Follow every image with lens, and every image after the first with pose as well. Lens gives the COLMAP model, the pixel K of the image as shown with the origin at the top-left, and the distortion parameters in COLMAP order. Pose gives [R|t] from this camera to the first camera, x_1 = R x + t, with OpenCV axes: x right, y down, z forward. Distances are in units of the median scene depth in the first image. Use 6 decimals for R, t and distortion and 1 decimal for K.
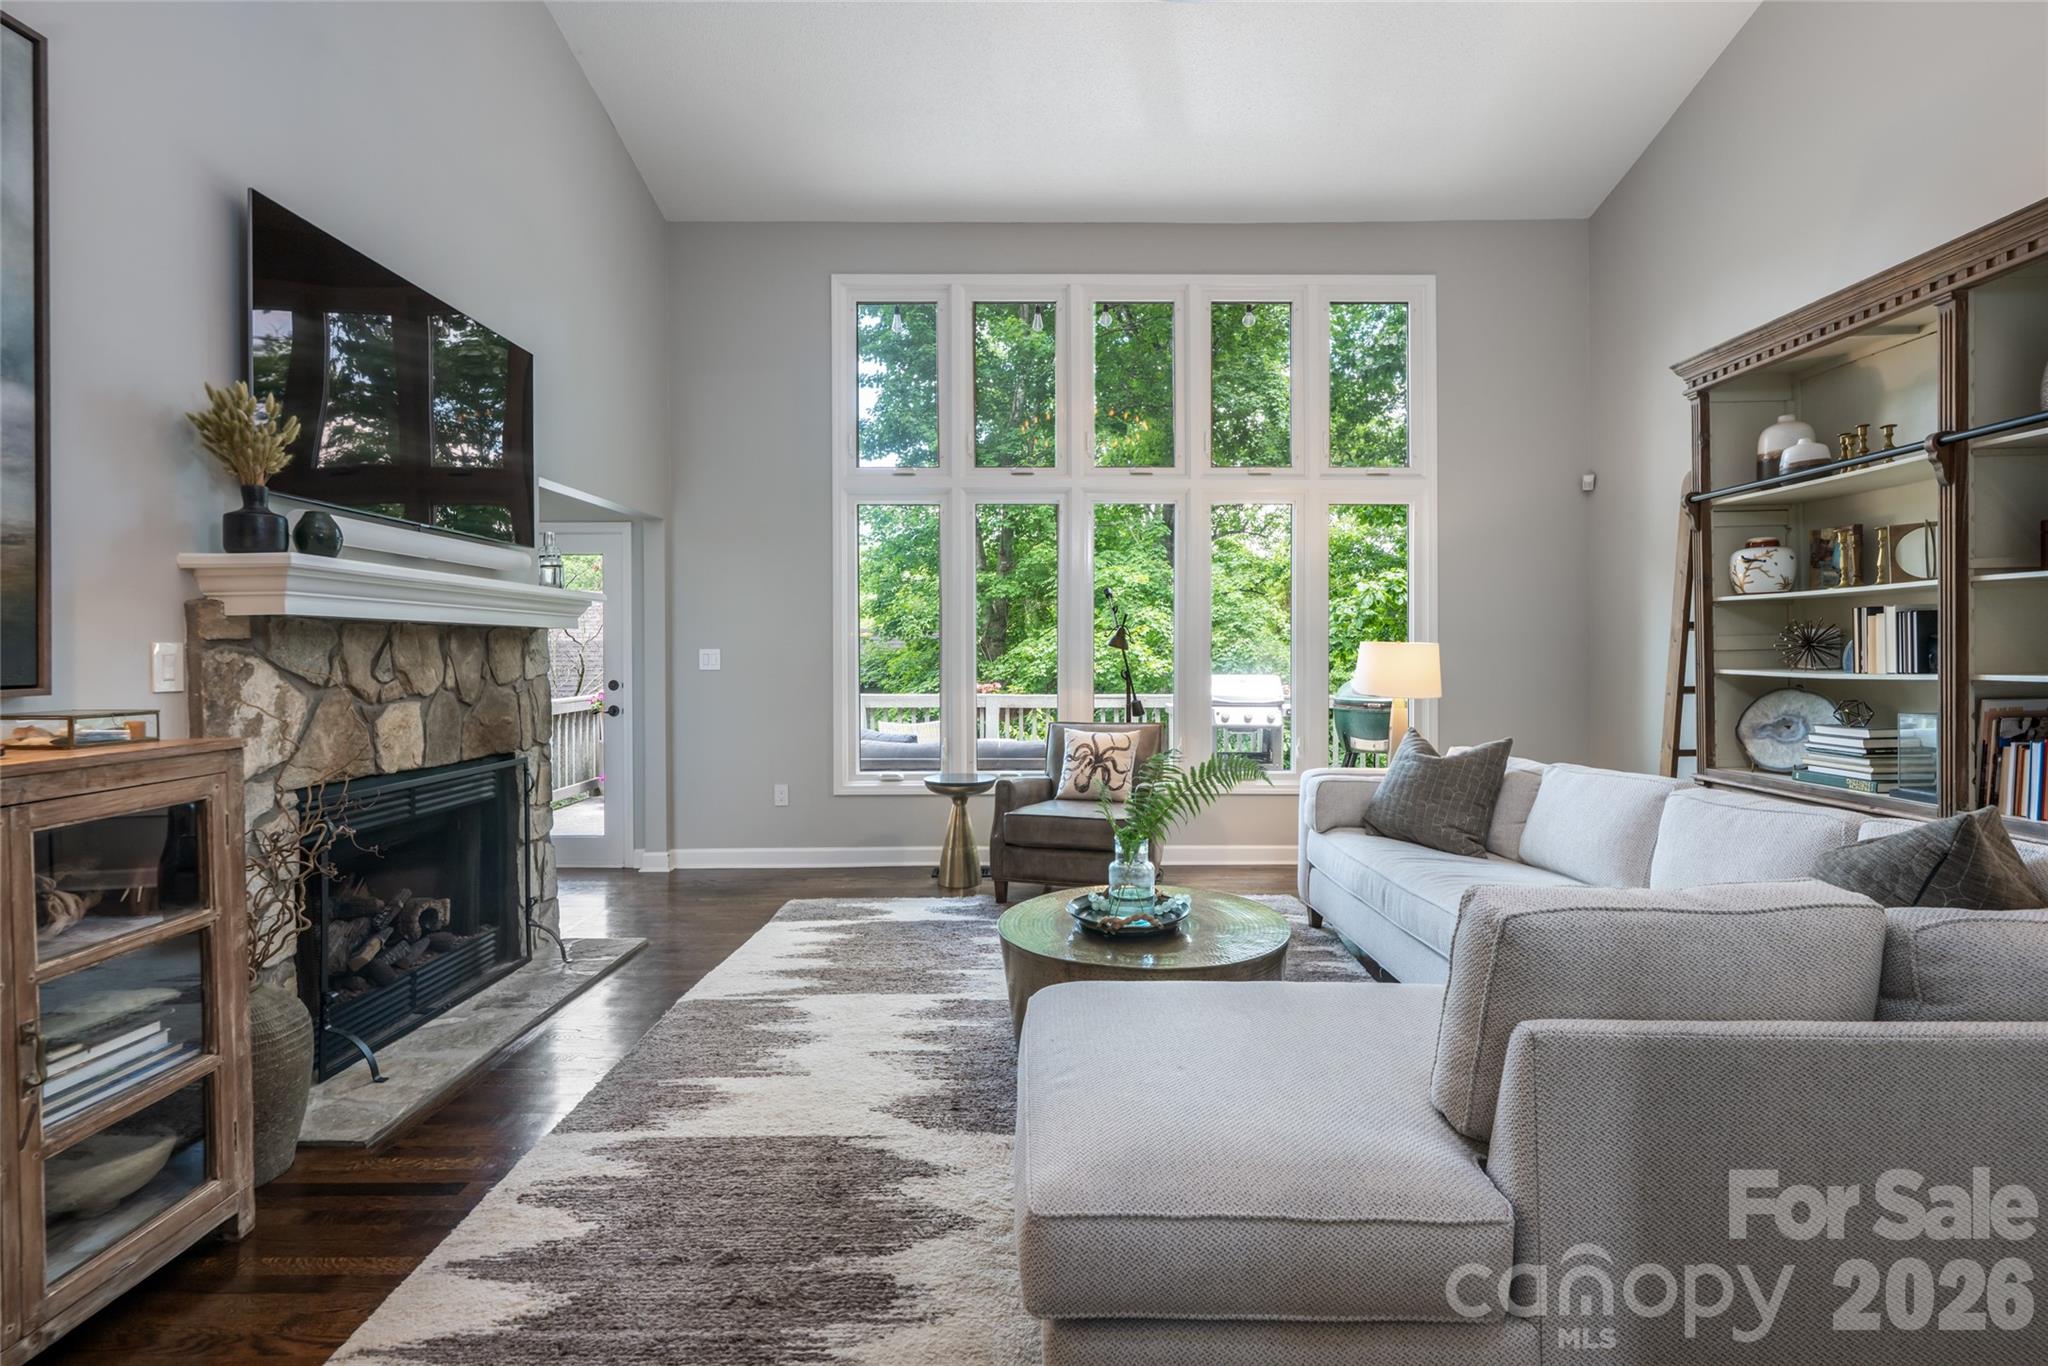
lens RADIAL K [[958.1, 0, 1031.8], [0, 958.1, 663.2], [0, 0, 1]] dist [0.004670, -0.000016]
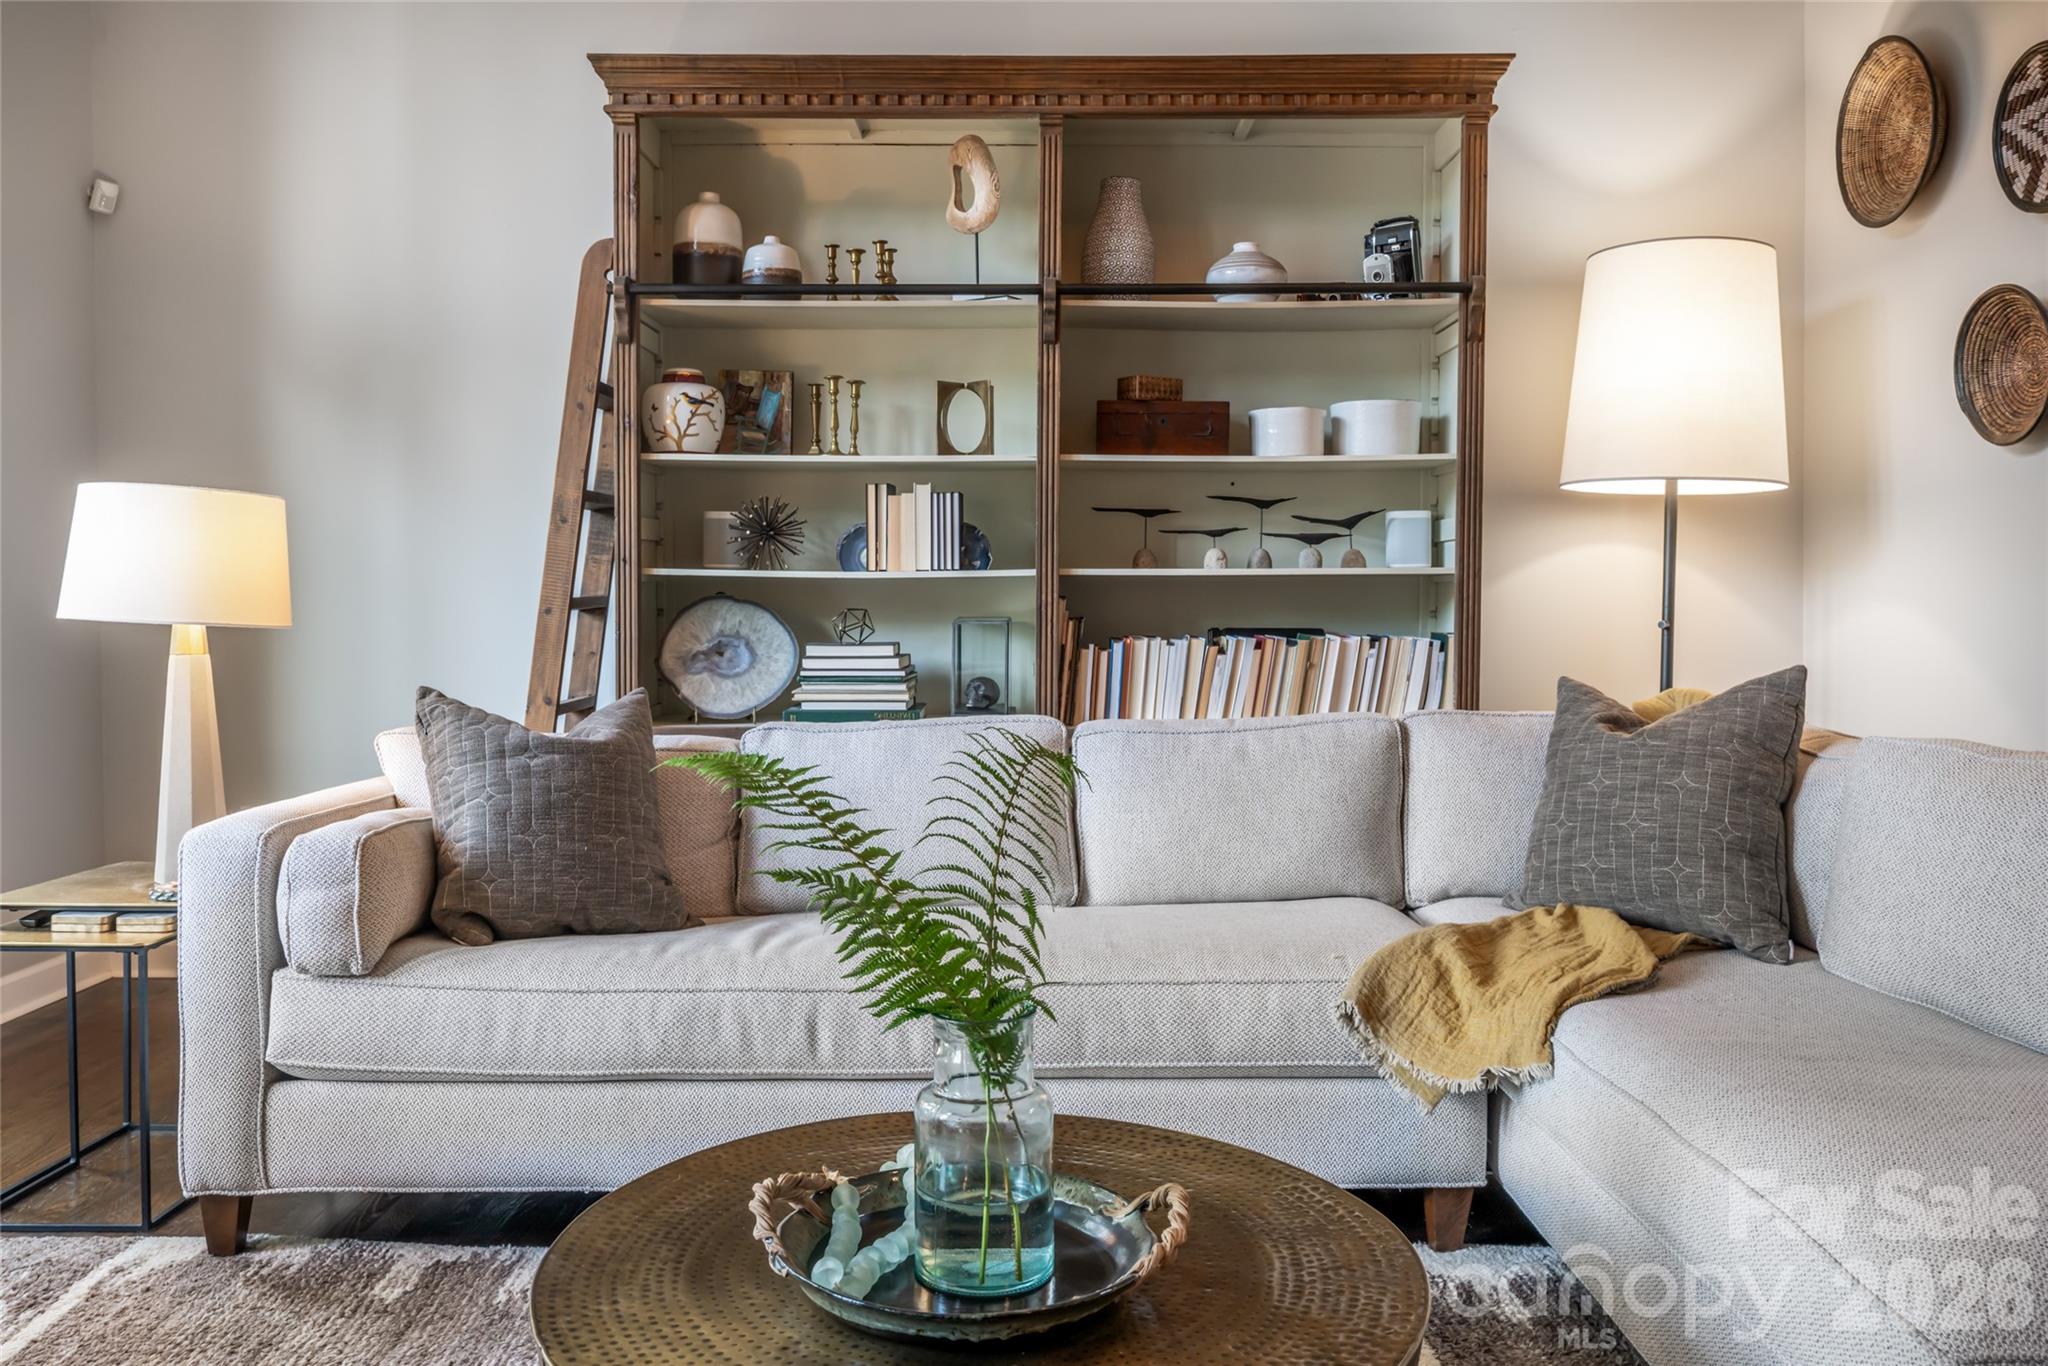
lens RADIAL K [[1601.9, 0, 1027.4], [0, 1601.9, 642.3], [0, 0, 1]] dist [-0.010333, 0.008482]
pose [[0.001586, -0.021158, 0.999775, -0.394742], [0.007863, 0.999745, 0.021145, 0.040934], [-0.999968, 0.007828, 0.001752, 0.887605]]
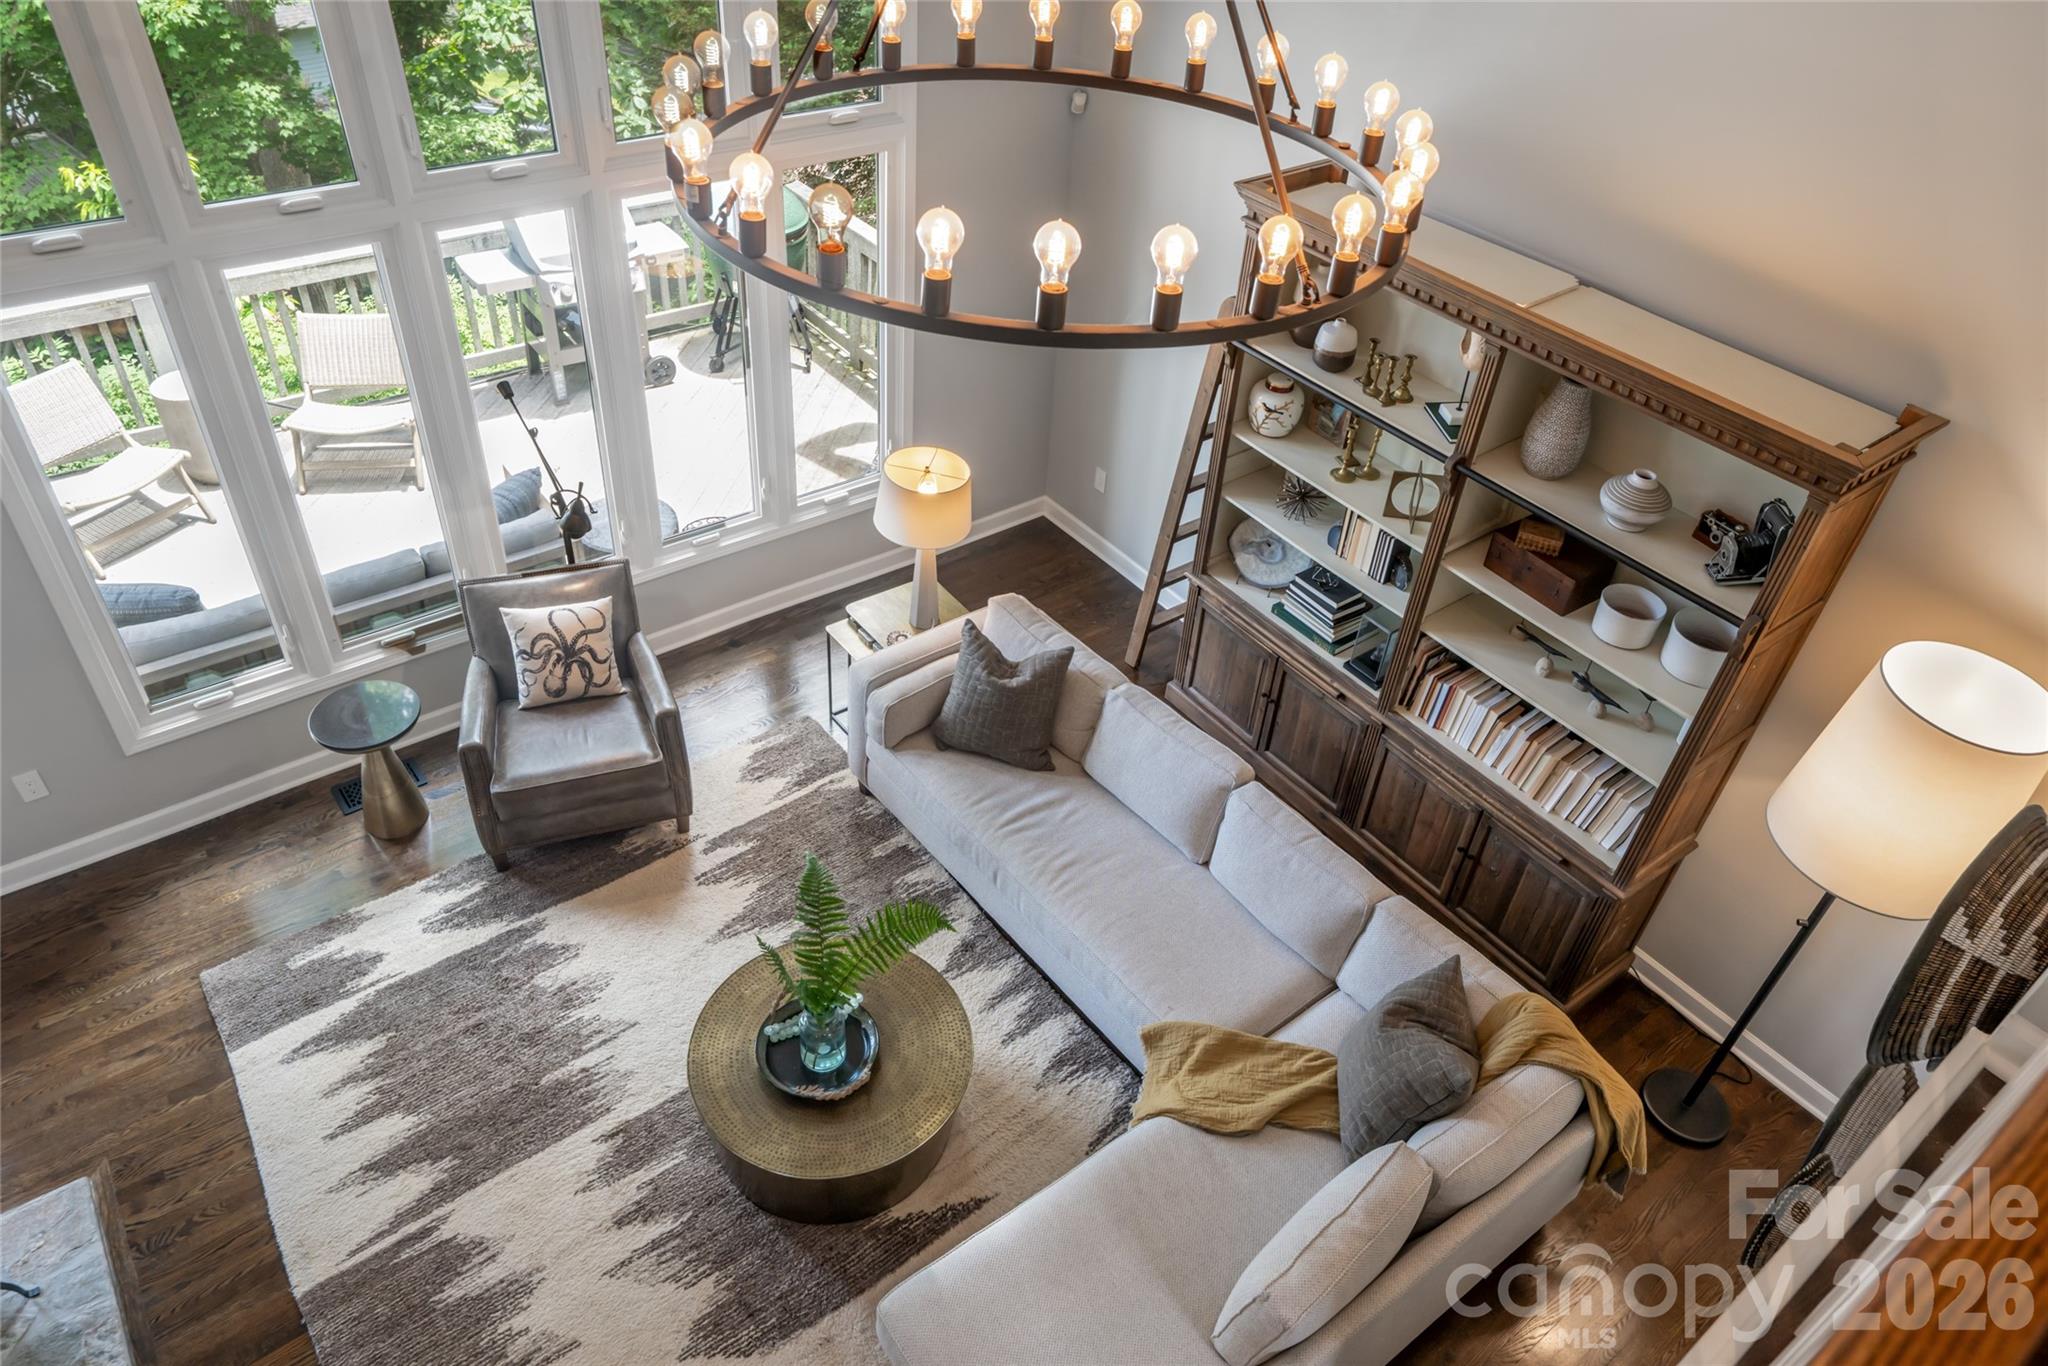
lens RADIAL K [[1346.5, 0, 1024.0], [0, 1346.5, 683.0], [0, 0, 1]] dist [0.004315, -0.001062]
pose [[0.794668, -0.345691, 0.498999, -0.274482], [-0.061960, 0.771531, 0.633167, -0.859591], [-0.603874, -0.534076, 0.591692, 0.213355]]
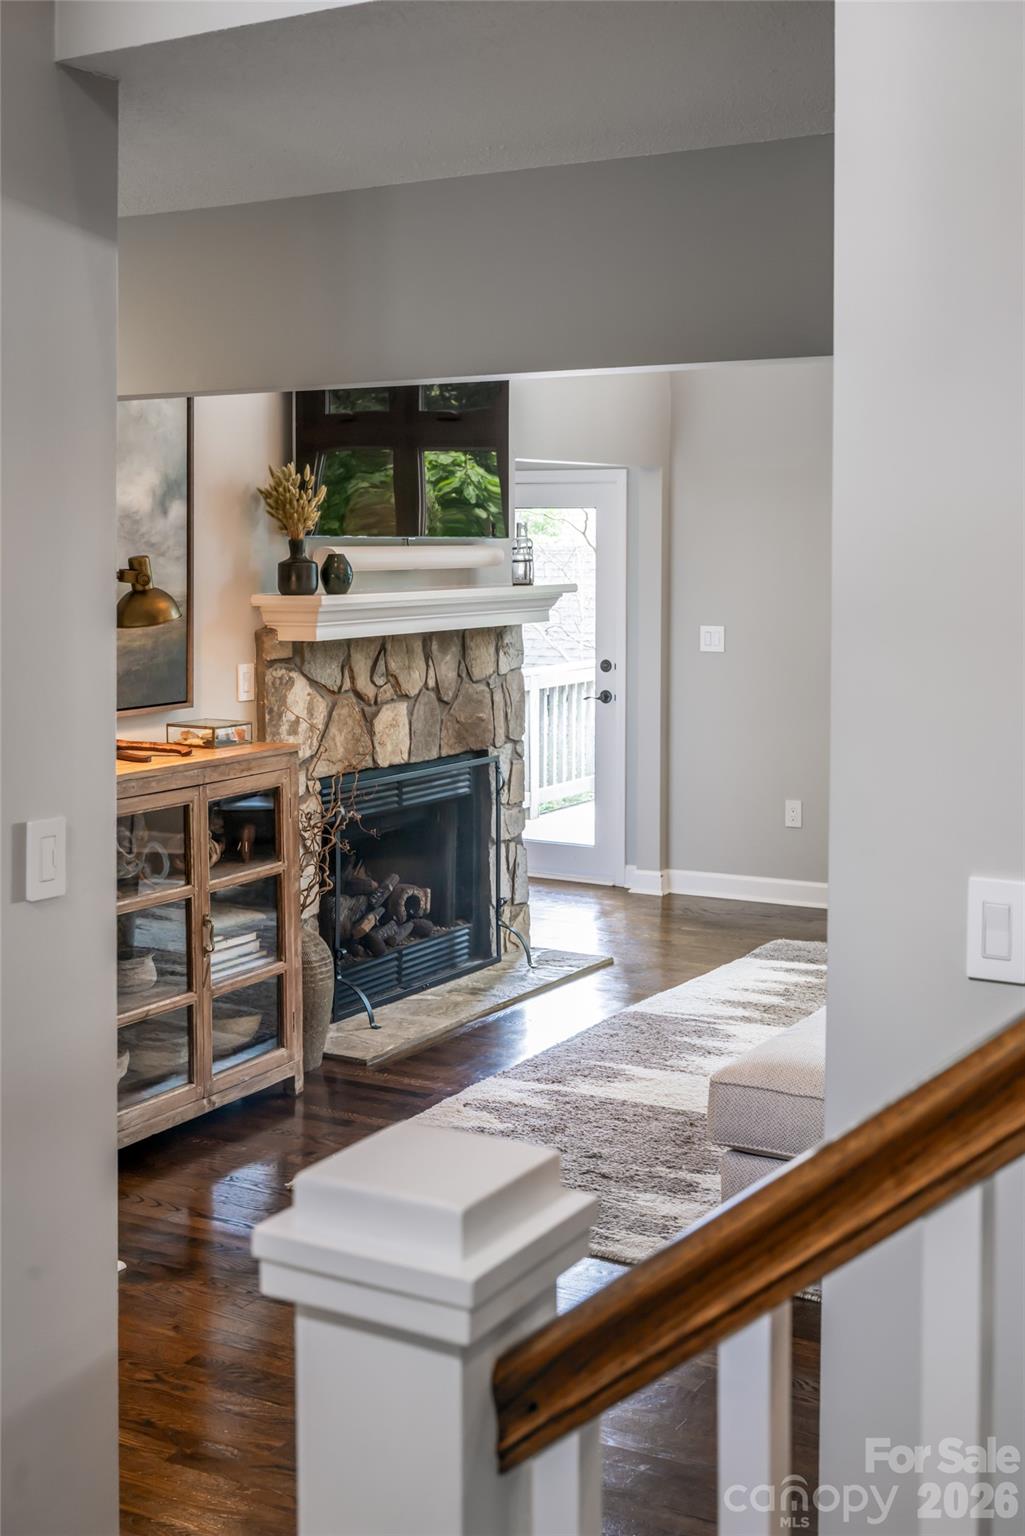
lens RADIAL K [[1874.4, 0, 512.7], [0, 1874.4, 602.2], [0, 0, 1]] dist [0.003272, 0.003798]
pose [[0.869055, 0.021938, -0.494229, 0.499906], [-0.009442, 0.999570, 0.027766, -0.129970], [0.494625, -0.019463, 0.868889, -0.762005]]
